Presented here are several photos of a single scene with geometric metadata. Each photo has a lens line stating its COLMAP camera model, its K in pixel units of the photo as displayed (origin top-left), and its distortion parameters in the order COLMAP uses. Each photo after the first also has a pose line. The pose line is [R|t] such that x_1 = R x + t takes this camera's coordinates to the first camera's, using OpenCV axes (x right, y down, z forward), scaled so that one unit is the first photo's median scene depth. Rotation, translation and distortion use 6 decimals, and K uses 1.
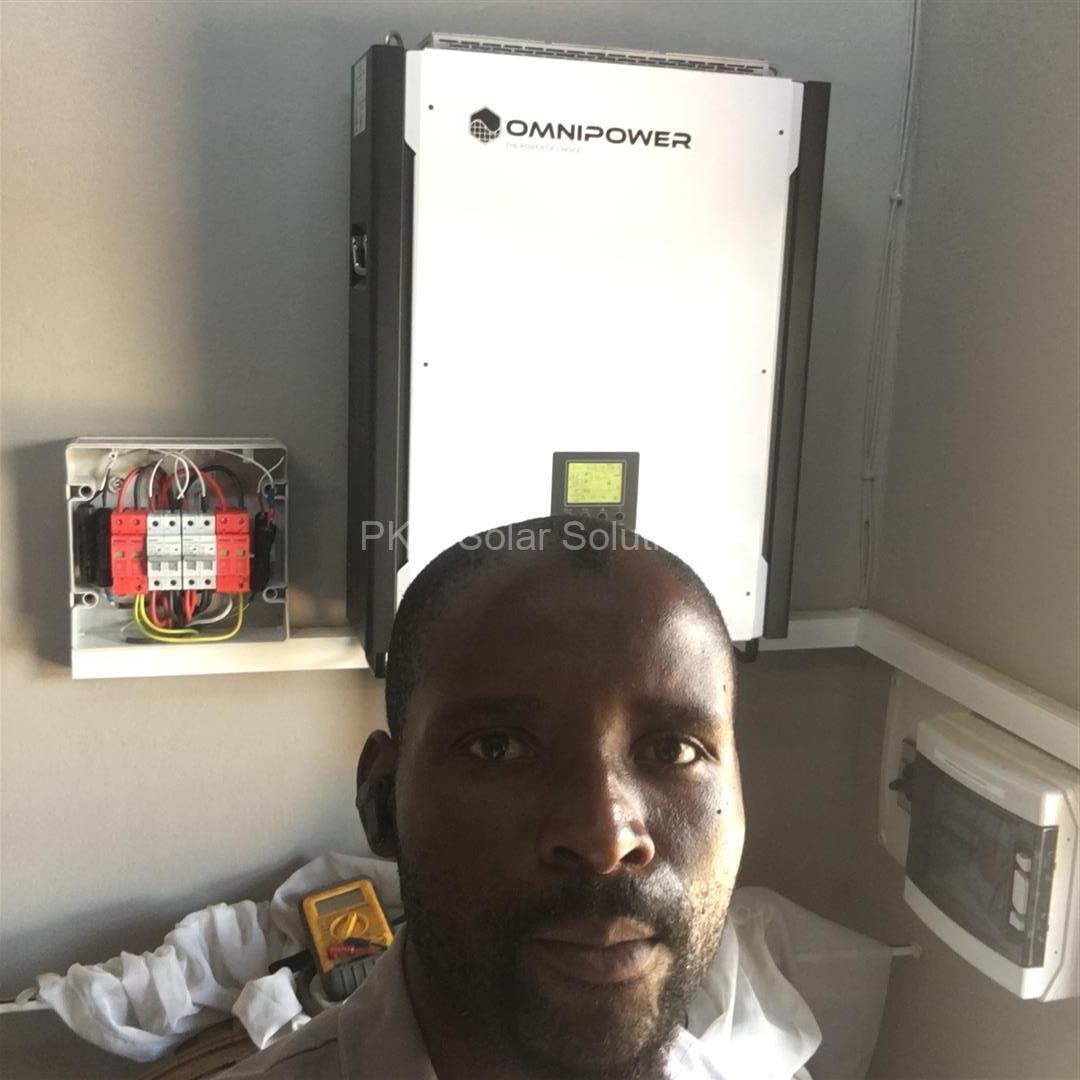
lens RADIAL K [[1319.7, 0, 542.6], [0, 1319.7, 542.3], [0, 0, 1]] dist [0.056131, 0.000000]
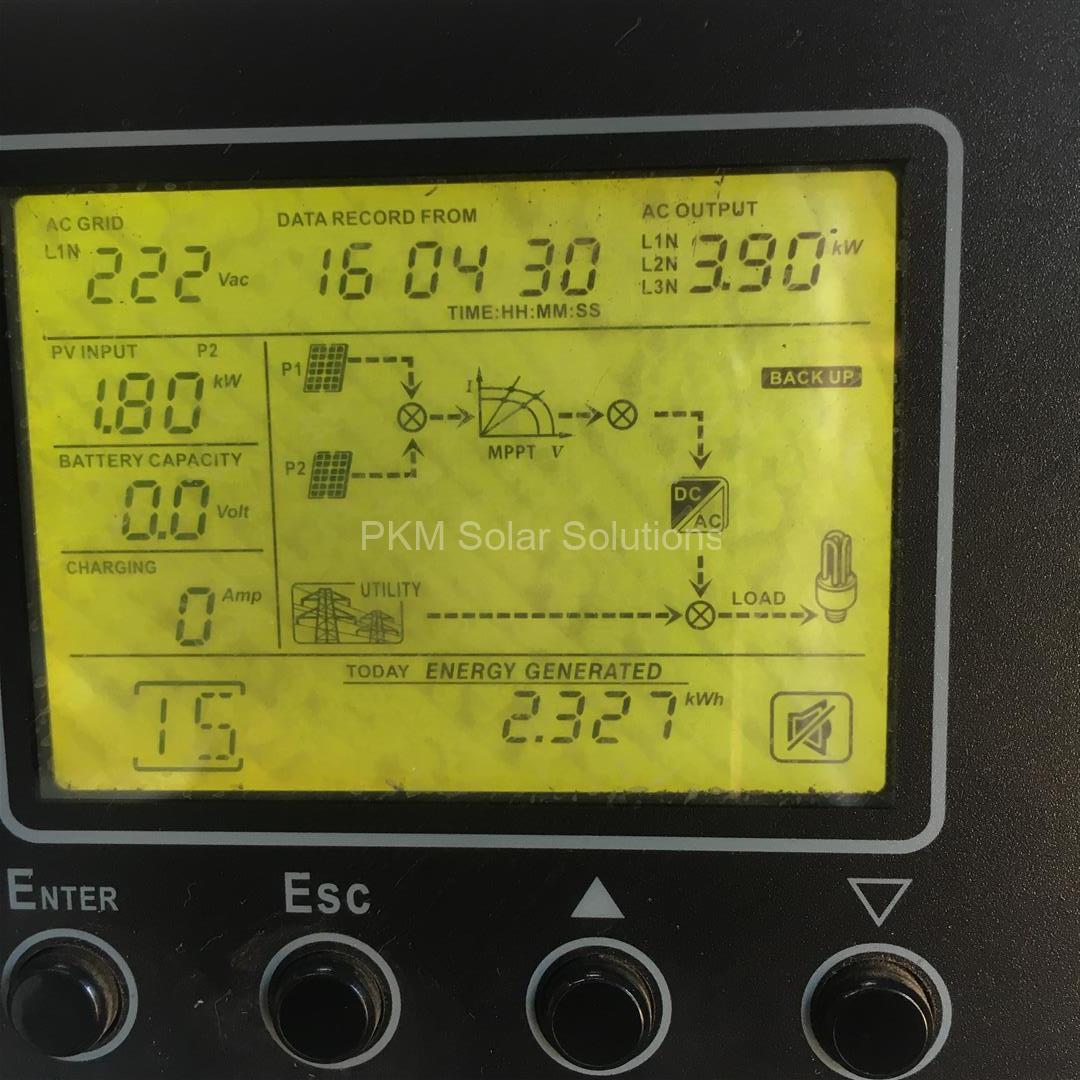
lens RADIAL K [[1228.0, 0, 574.8], [0, 1228.0, 536.4], [0, 0, 1]] dist [0.054334, 0.000000]
pose [[0.943301, -0.006310, -0.331879, 0.065128], [-0.014119, 0.998152, -0.059110, -0.039496], [0.331638, 0.060445, 0.941468, 0.944819]]
